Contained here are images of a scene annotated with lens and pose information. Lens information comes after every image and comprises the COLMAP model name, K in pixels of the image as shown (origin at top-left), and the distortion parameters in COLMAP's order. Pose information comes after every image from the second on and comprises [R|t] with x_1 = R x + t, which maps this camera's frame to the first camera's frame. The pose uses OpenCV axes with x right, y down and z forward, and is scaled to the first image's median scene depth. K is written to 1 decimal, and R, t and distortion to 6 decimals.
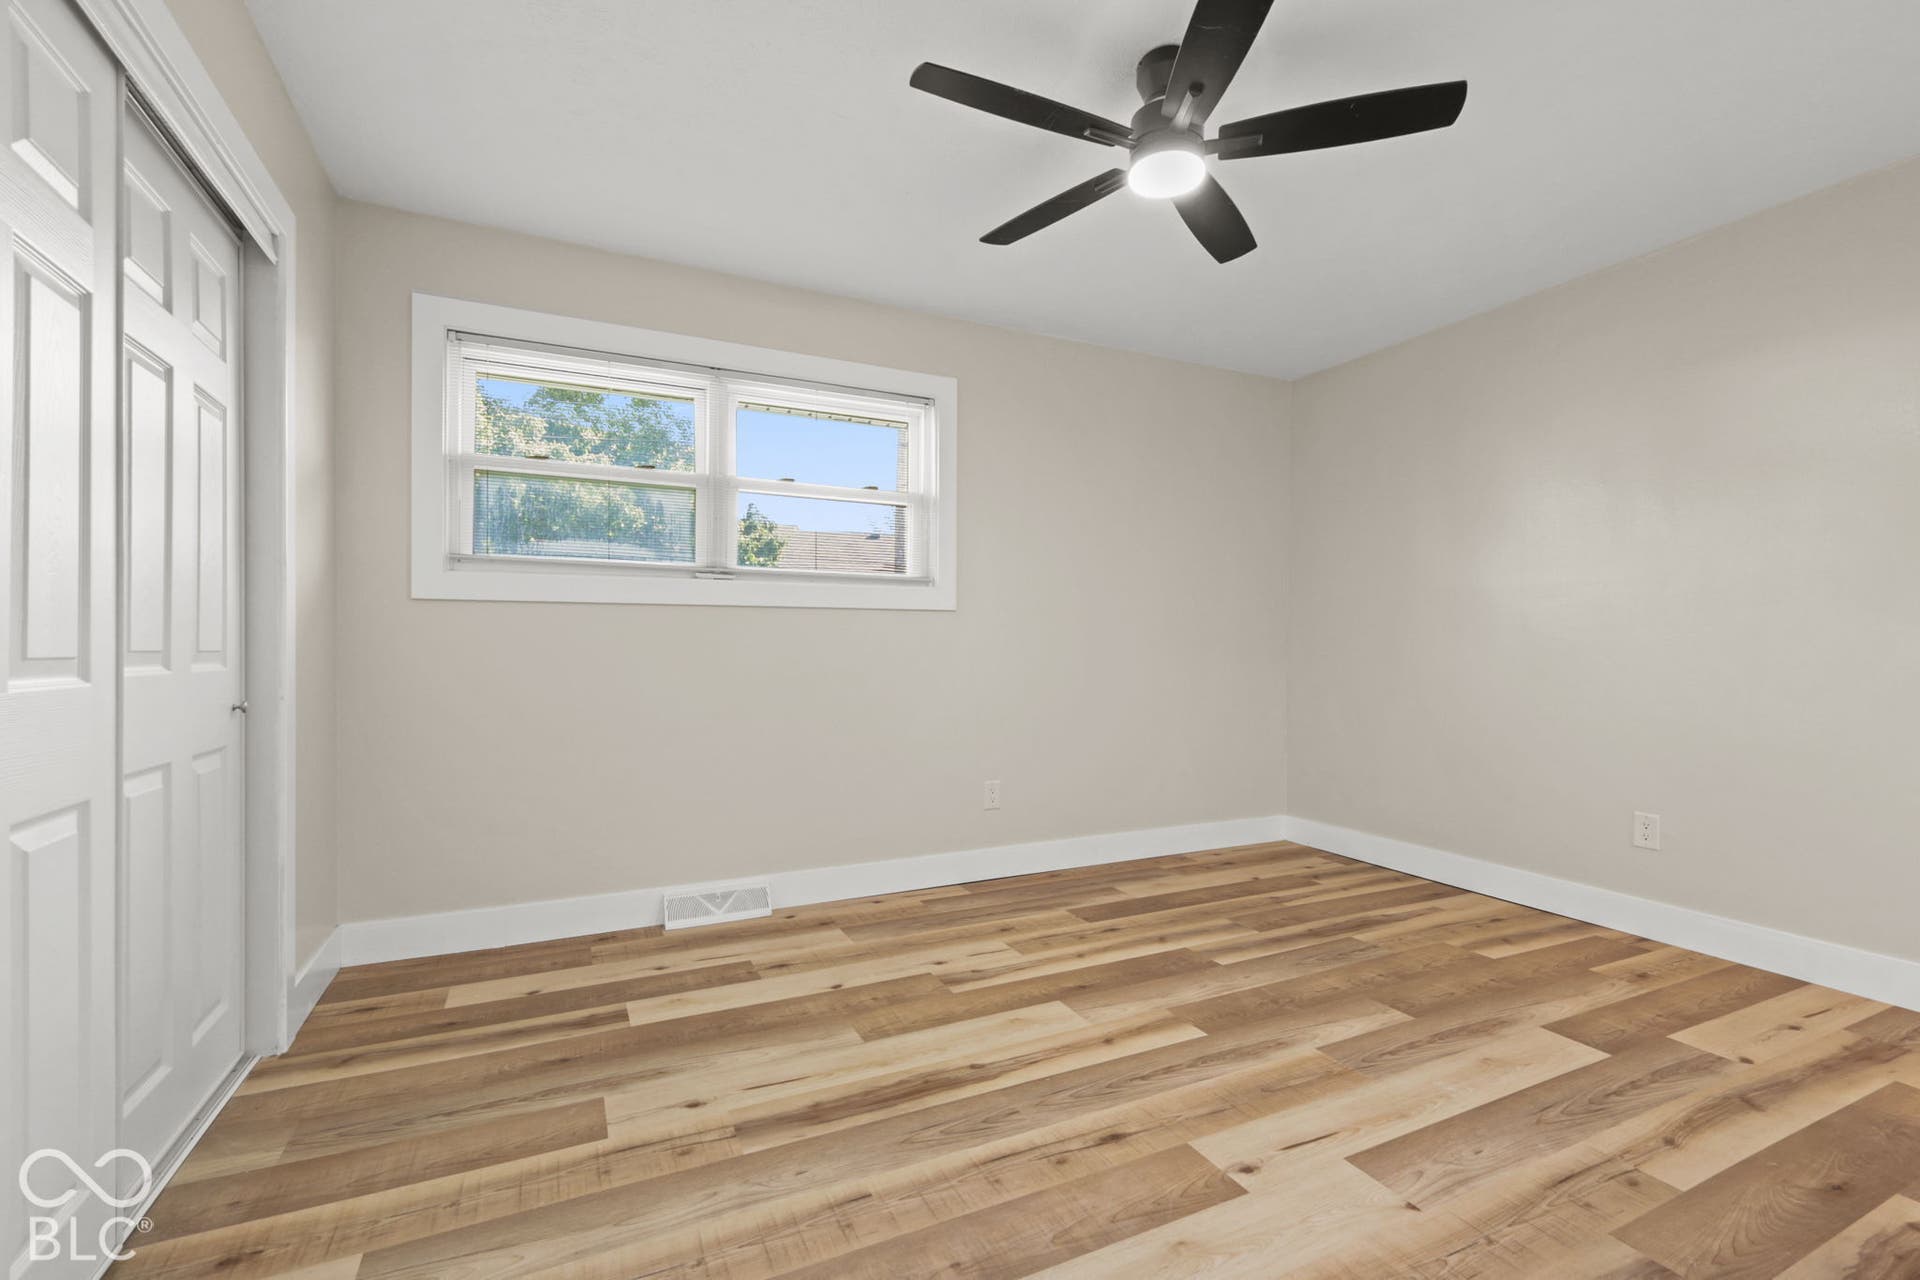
lens RADIAL K [[840.0, 0, 971.2], [0, 840.0, 652.5], [0, 0, 1]] dist [0.007212, -0.000464]
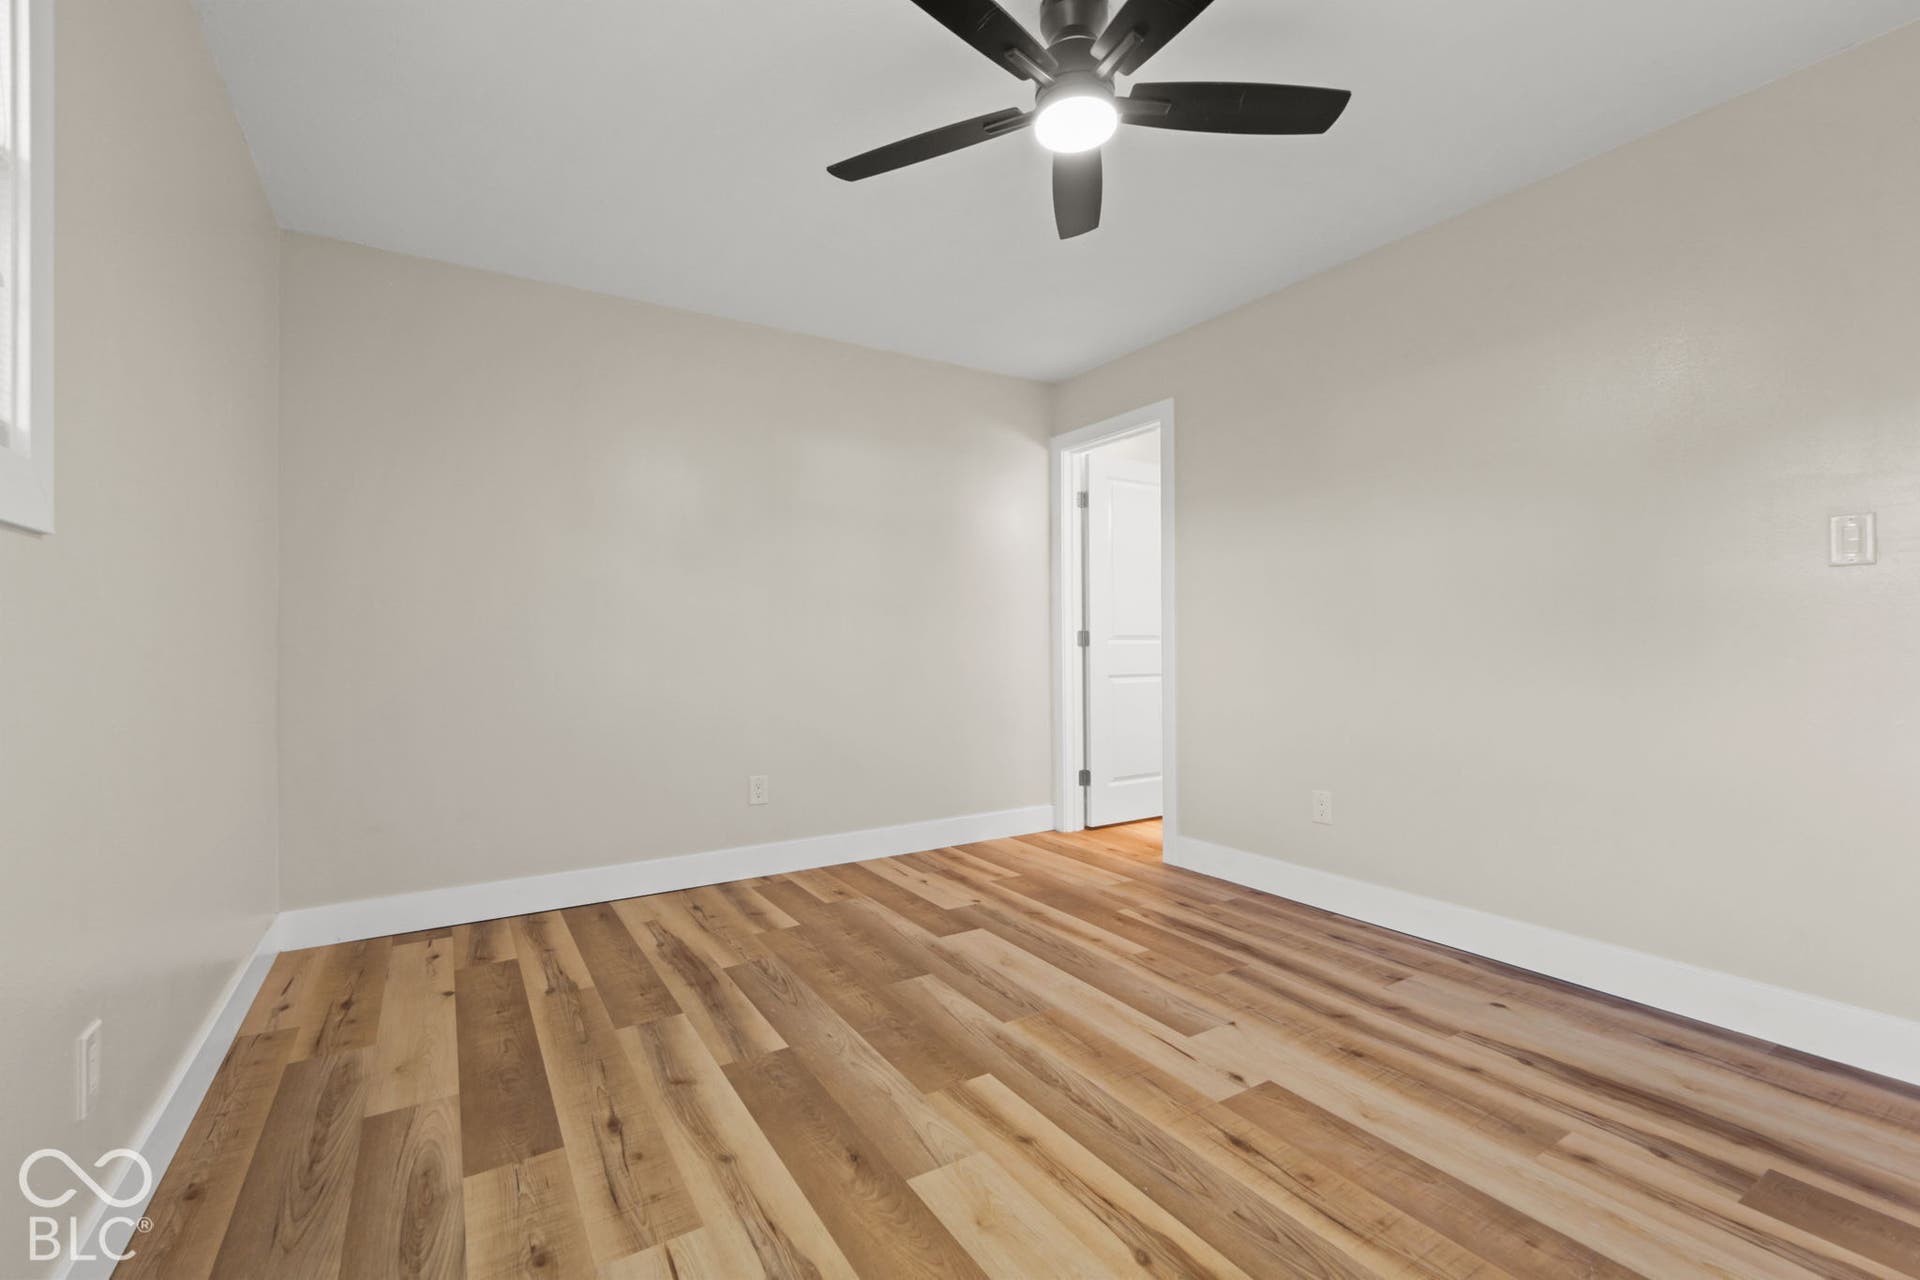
lens RADIAL K [[840.0, 0, 948.4], [0, 840.0, 629.4], [0, 0, 1]] dist [0.007212, -0.000464]
pose [[-0.099589, 0.013340, 0.994939, -0.558111], [0.013429, 0.999837, -0.012062, -0.007427], [-0.994938, 0.012160, -0.099752, 1.026907]]
